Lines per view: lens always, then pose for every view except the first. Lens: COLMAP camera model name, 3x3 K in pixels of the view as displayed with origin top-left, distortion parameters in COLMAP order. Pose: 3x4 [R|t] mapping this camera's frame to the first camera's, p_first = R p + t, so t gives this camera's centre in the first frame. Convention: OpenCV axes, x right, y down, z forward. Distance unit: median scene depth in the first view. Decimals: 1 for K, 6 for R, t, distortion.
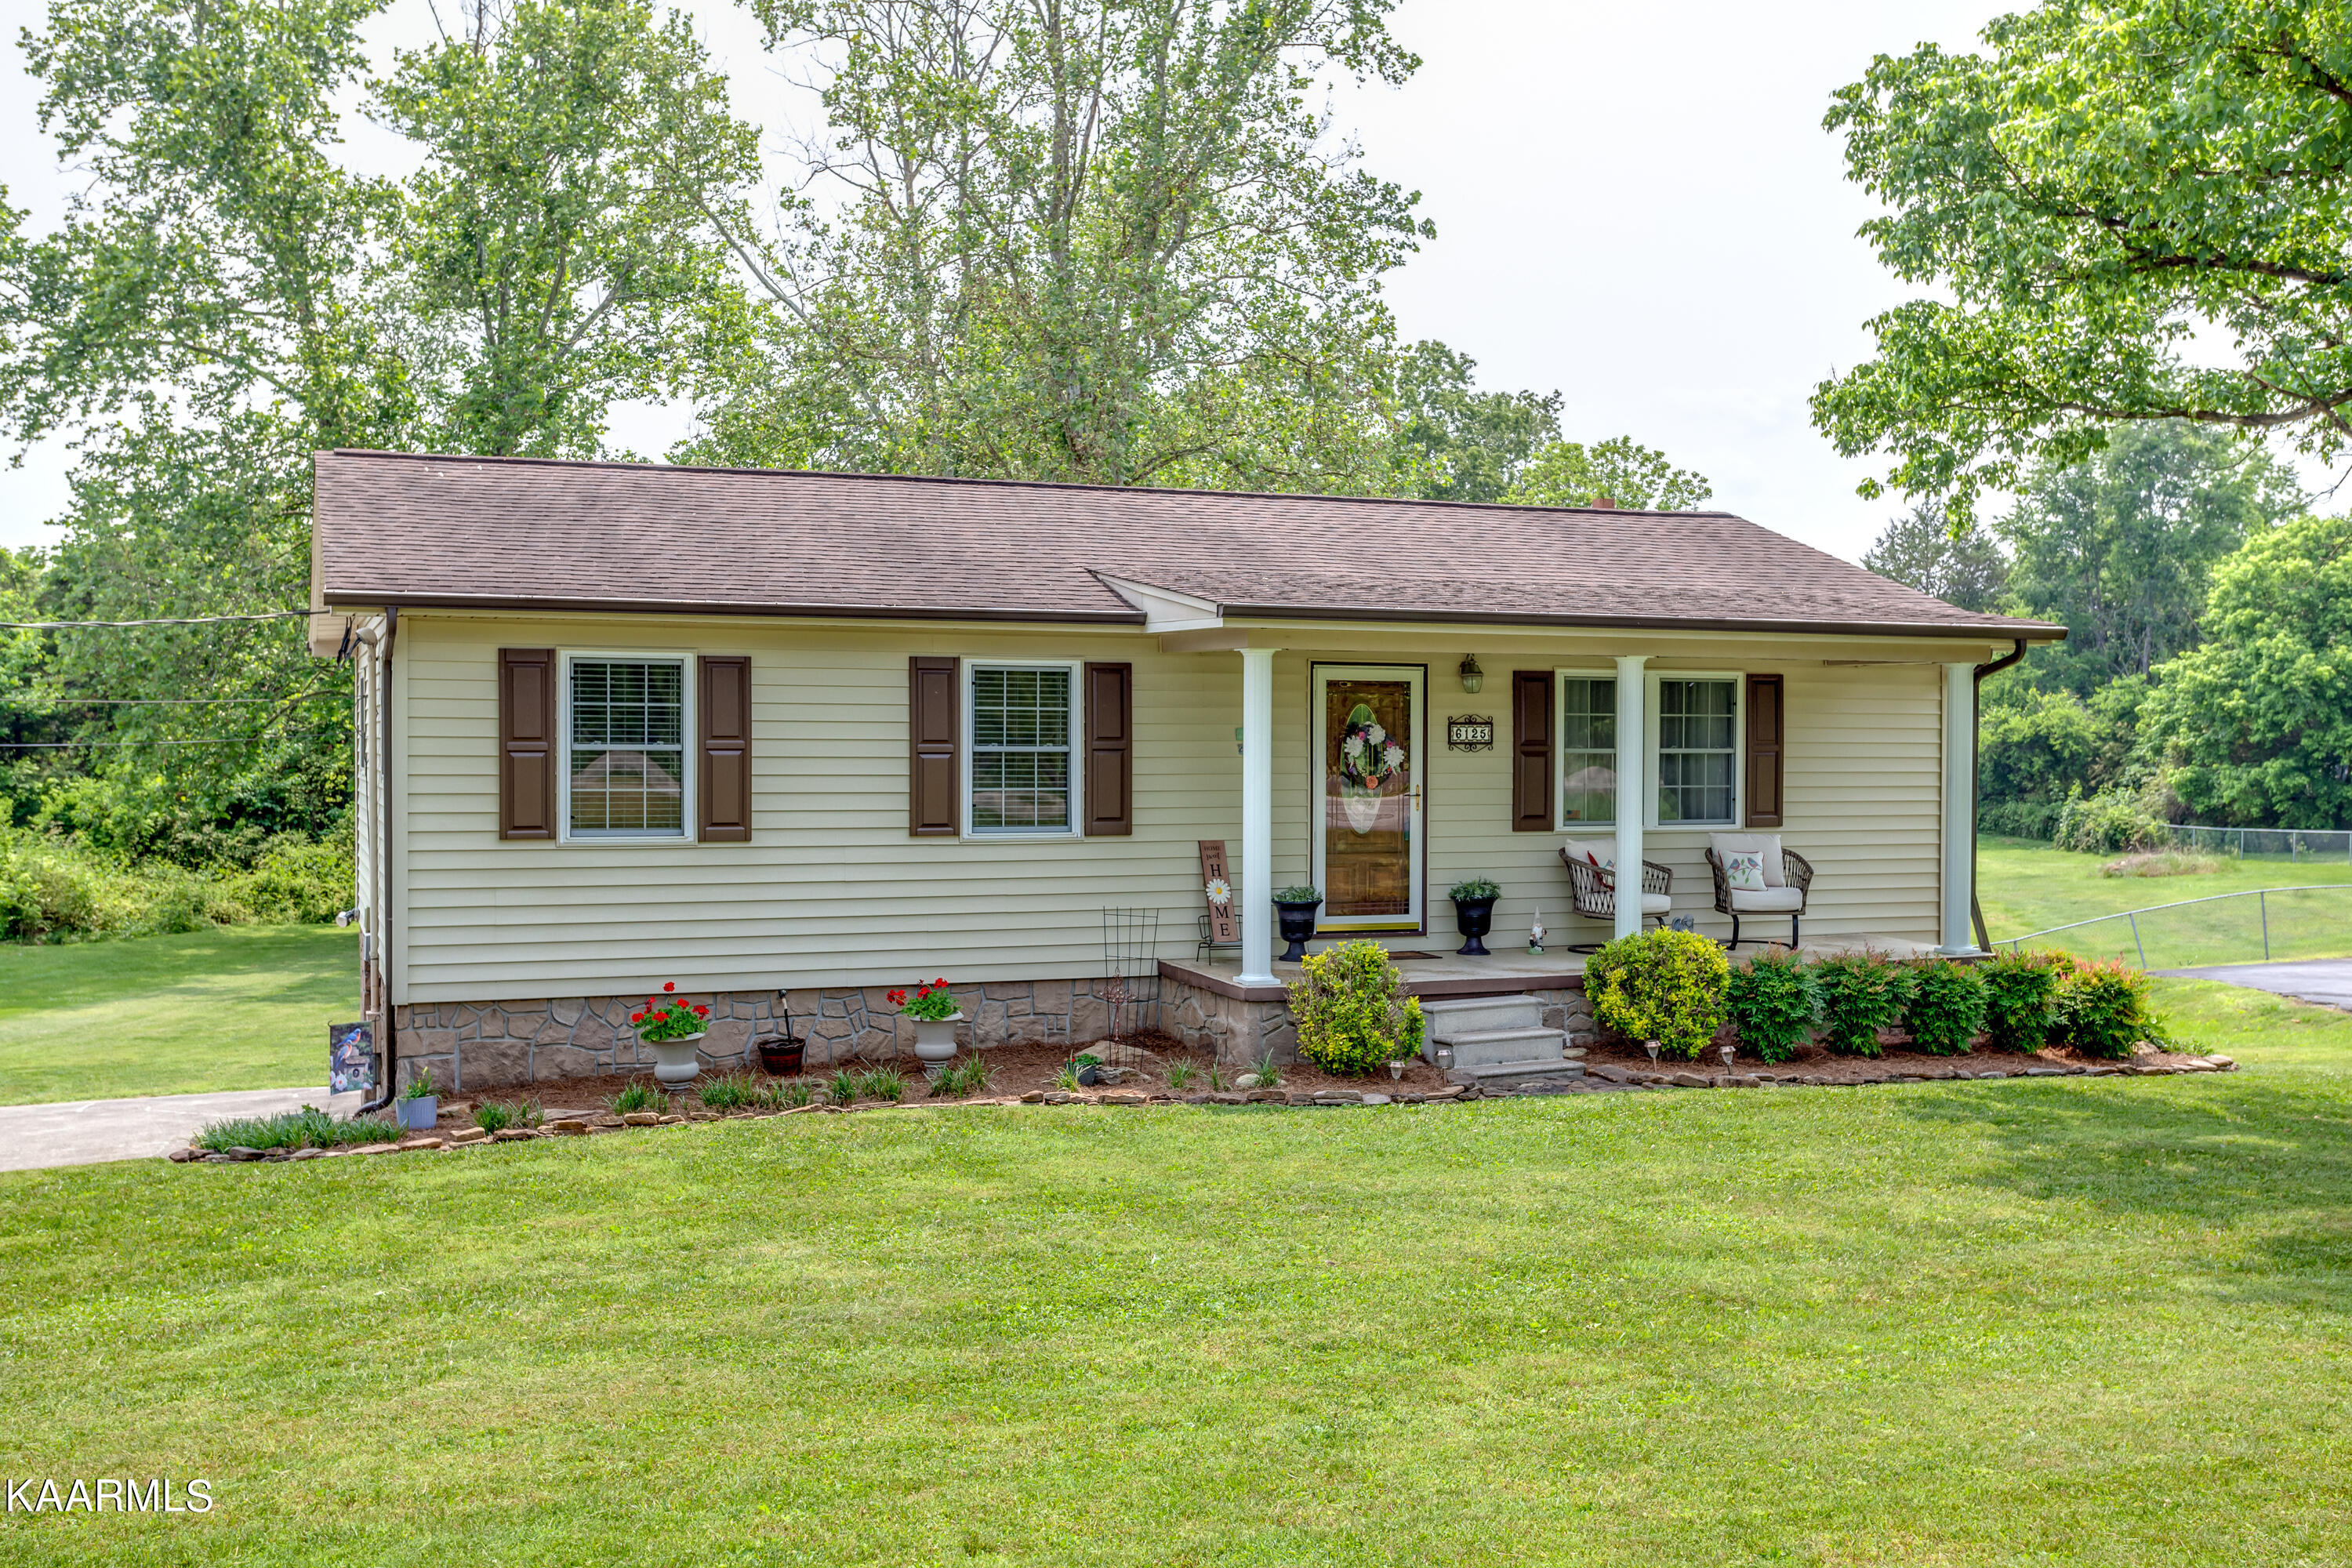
lens RADIAL K [[2162.8, 0, 1167.2], [0, 2162.8, 833.5], [0, 0, 1]] dist [0.020355, 0.000000]
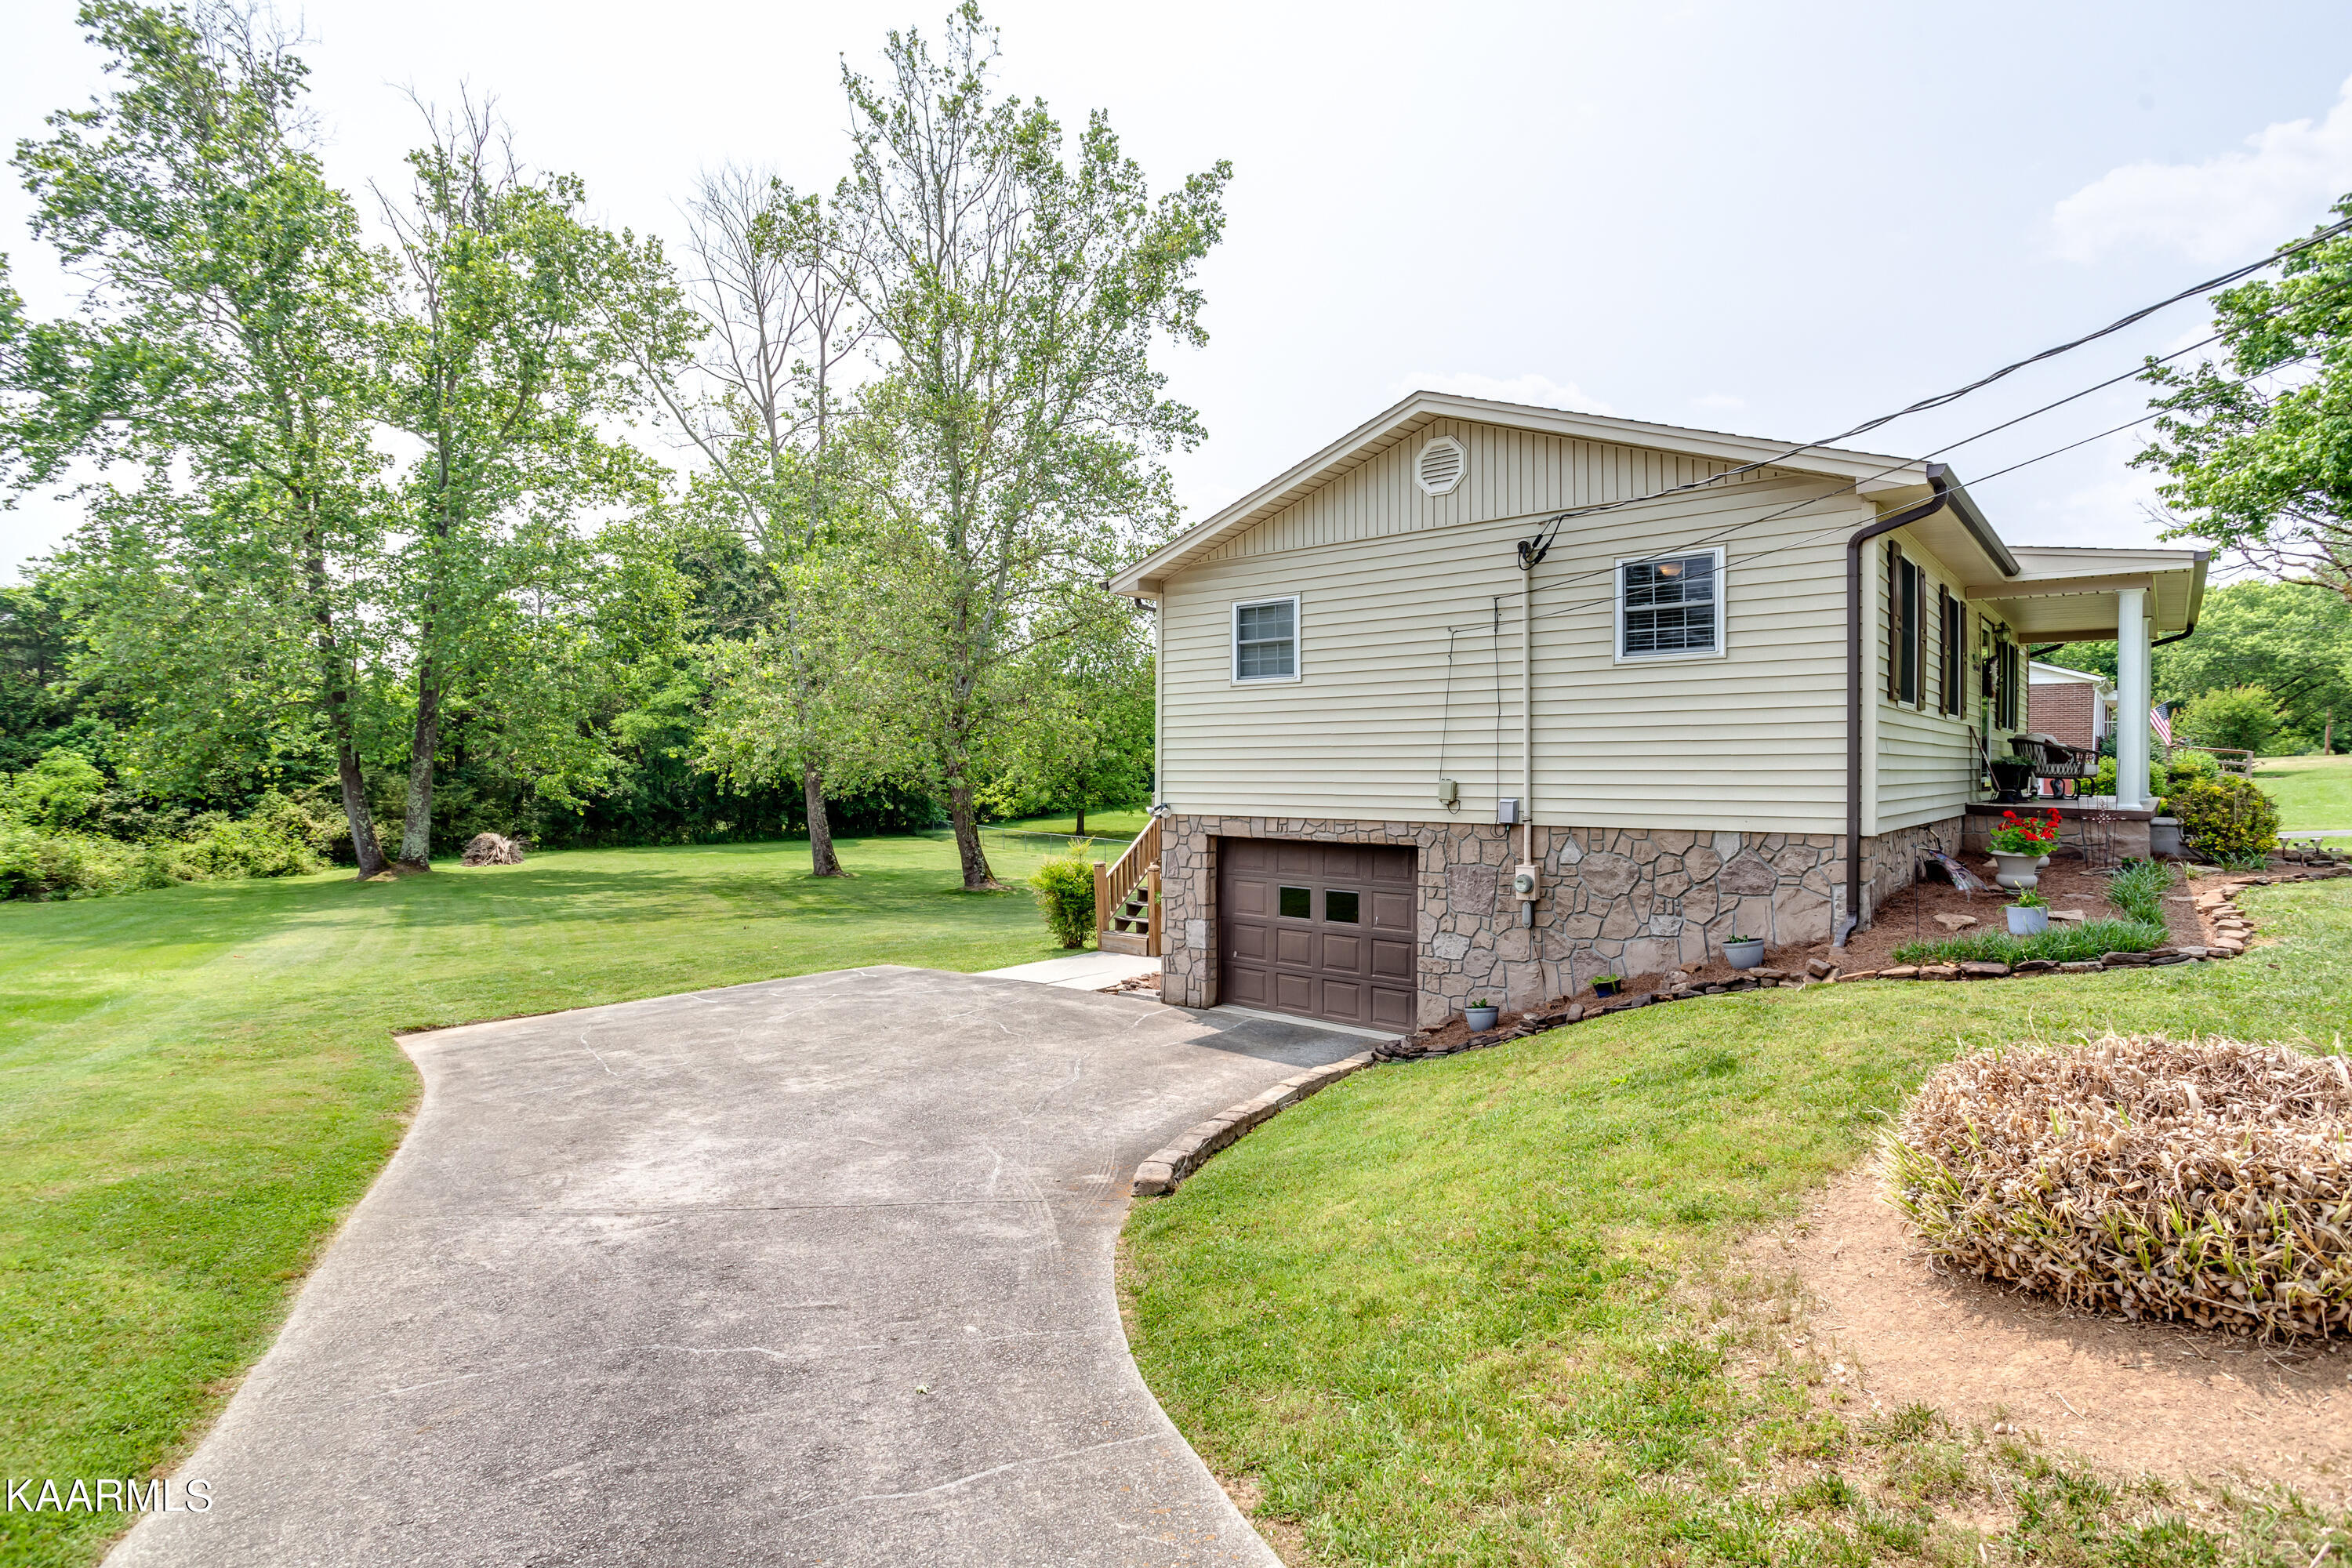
lens RADIAL K [[1151.9, 0, 1161.8], [0, 1151.9, 791.4], [0, 0, 1]] dist [-0.043836, 0.023043]
pose [[0.898052, -0.016237, 0.439590, -0.822114], [0.024821, 0.999597, -0.013786, 0.047217], [-0.439189, 0.023291, 0.898093, 0.556526]]
